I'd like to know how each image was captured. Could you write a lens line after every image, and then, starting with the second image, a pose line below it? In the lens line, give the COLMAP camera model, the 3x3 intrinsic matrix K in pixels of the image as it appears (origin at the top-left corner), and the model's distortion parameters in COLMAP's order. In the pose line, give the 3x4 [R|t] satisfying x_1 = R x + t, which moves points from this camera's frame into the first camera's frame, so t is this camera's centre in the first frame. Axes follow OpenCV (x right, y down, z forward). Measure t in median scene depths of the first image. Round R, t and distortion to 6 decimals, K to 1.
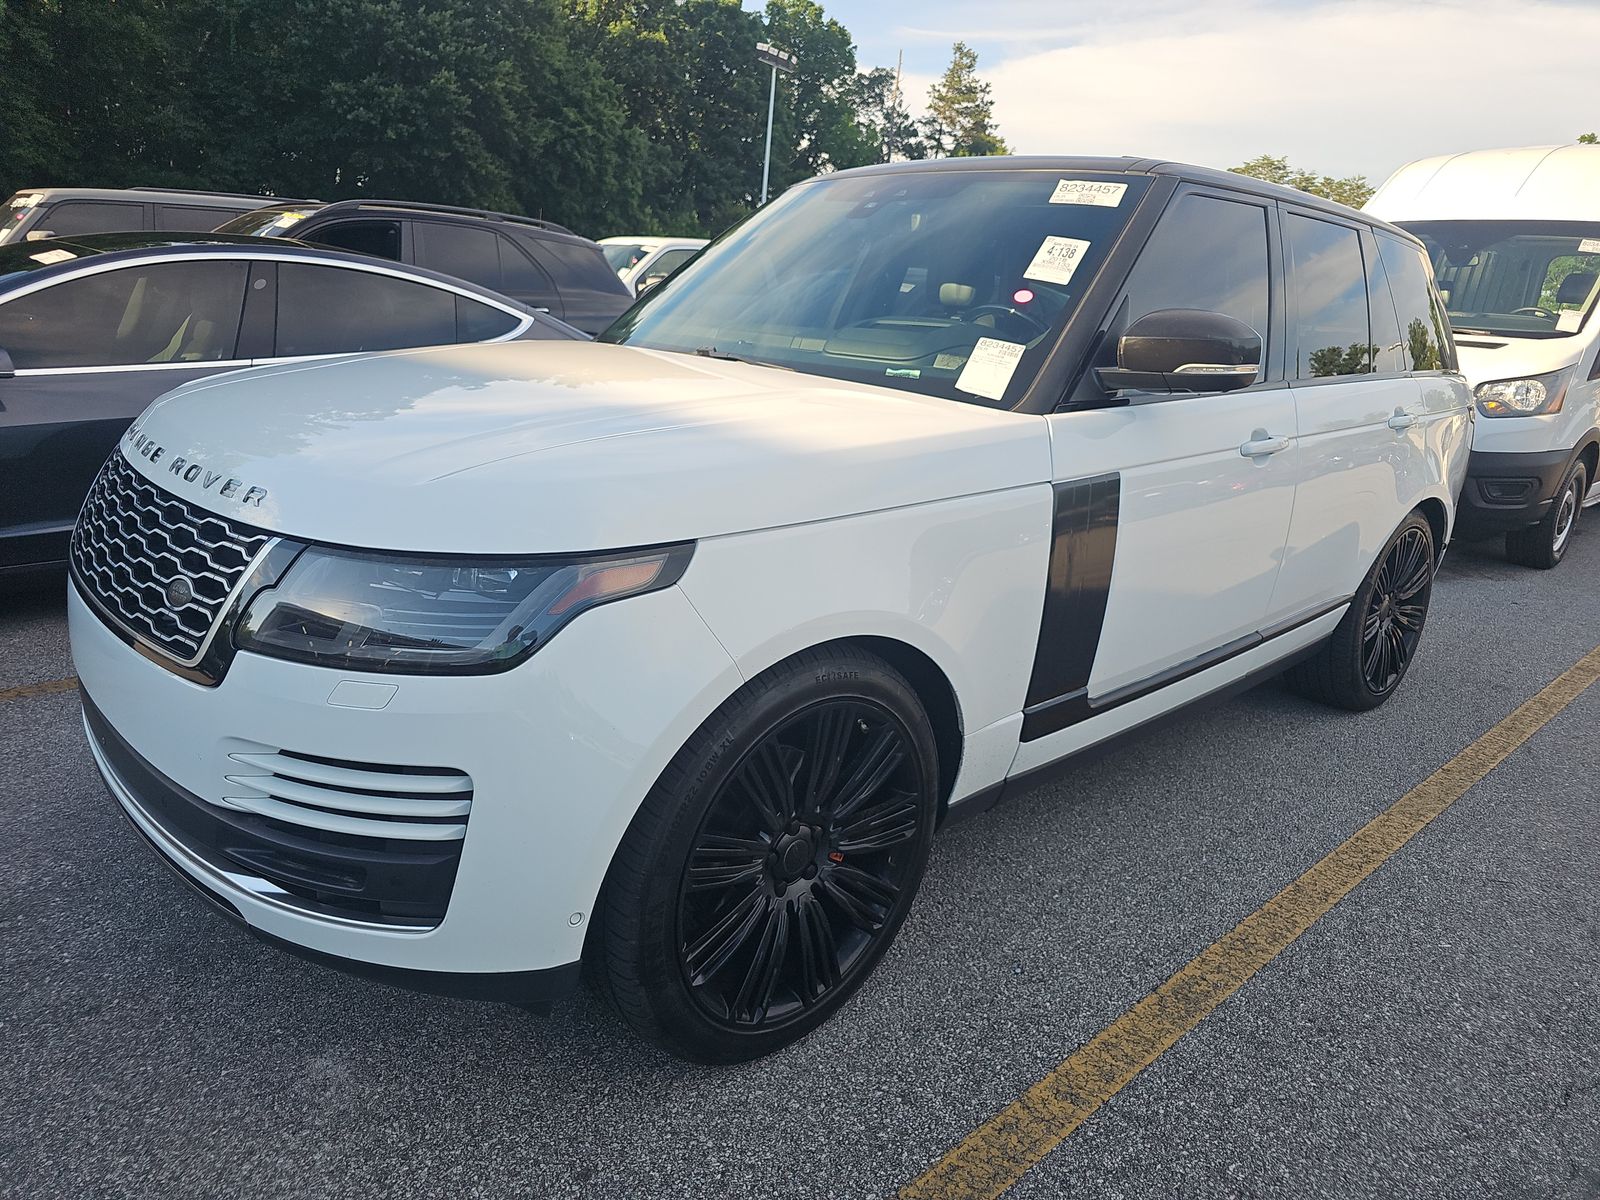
lens RADIAL K [[1081.0, 0, 775.3], [0, 1081.0, 595.3], [0, 0, 1]] dist [0.011818, 0.004676]
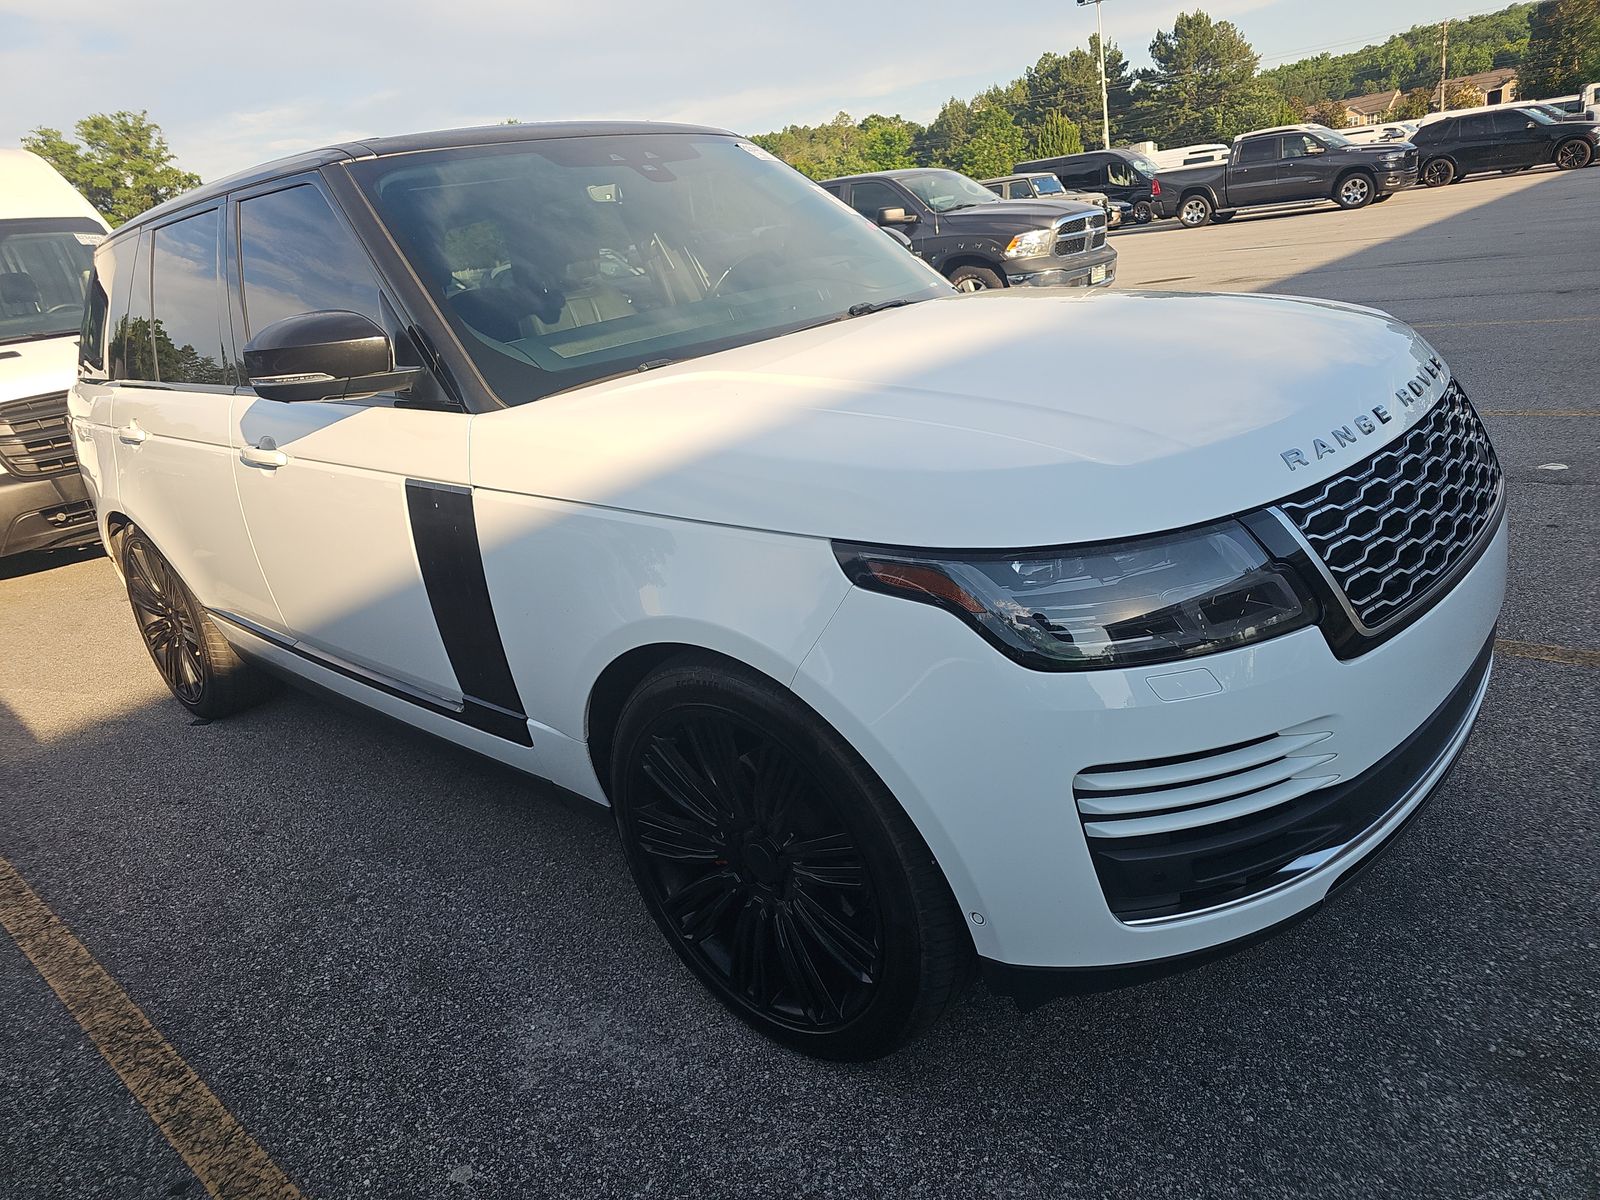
lens RADIAL K [[1069.0, 0, 800.0], [0, 1069.0, 600.0], [0, 0, 1]] dist [0.009703, 0.004264]
pose [[-0.116519, -0.378015, 0.918438, -1.246538], [0.388027, 0.833915, 0.392455, -0.482561], [-0.914253, 0.402107, 0.049513, 1.309655]]
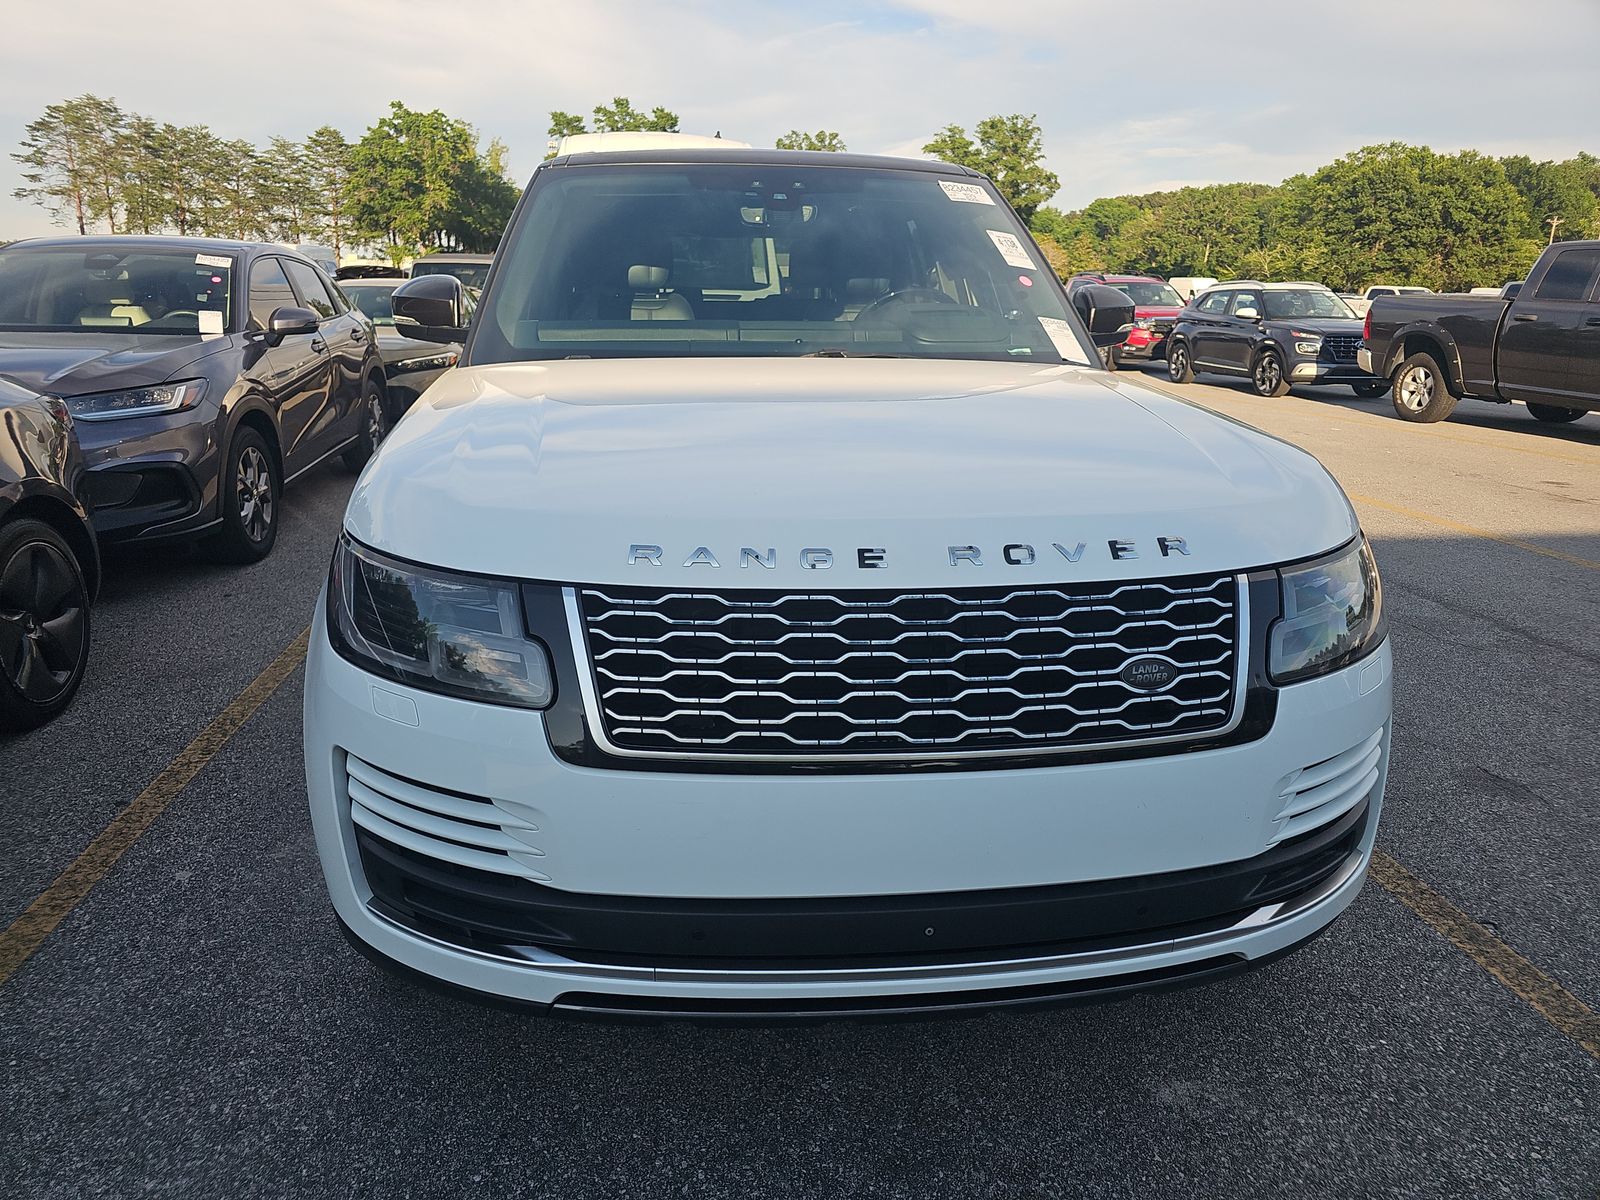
lens RADIAL K [[1081.0, 0, 775.3], [0, 1081.0, 595.3], [0, 0, 1]] dist [0.011818, 0.004676]
pose [[0.577208, -0.278037, 0.767807, -1.075108], [0.245392, 0.955851, 0.161654, -0.218671], [-0.778854, 0.095105, 0.619952, 0.525299]]
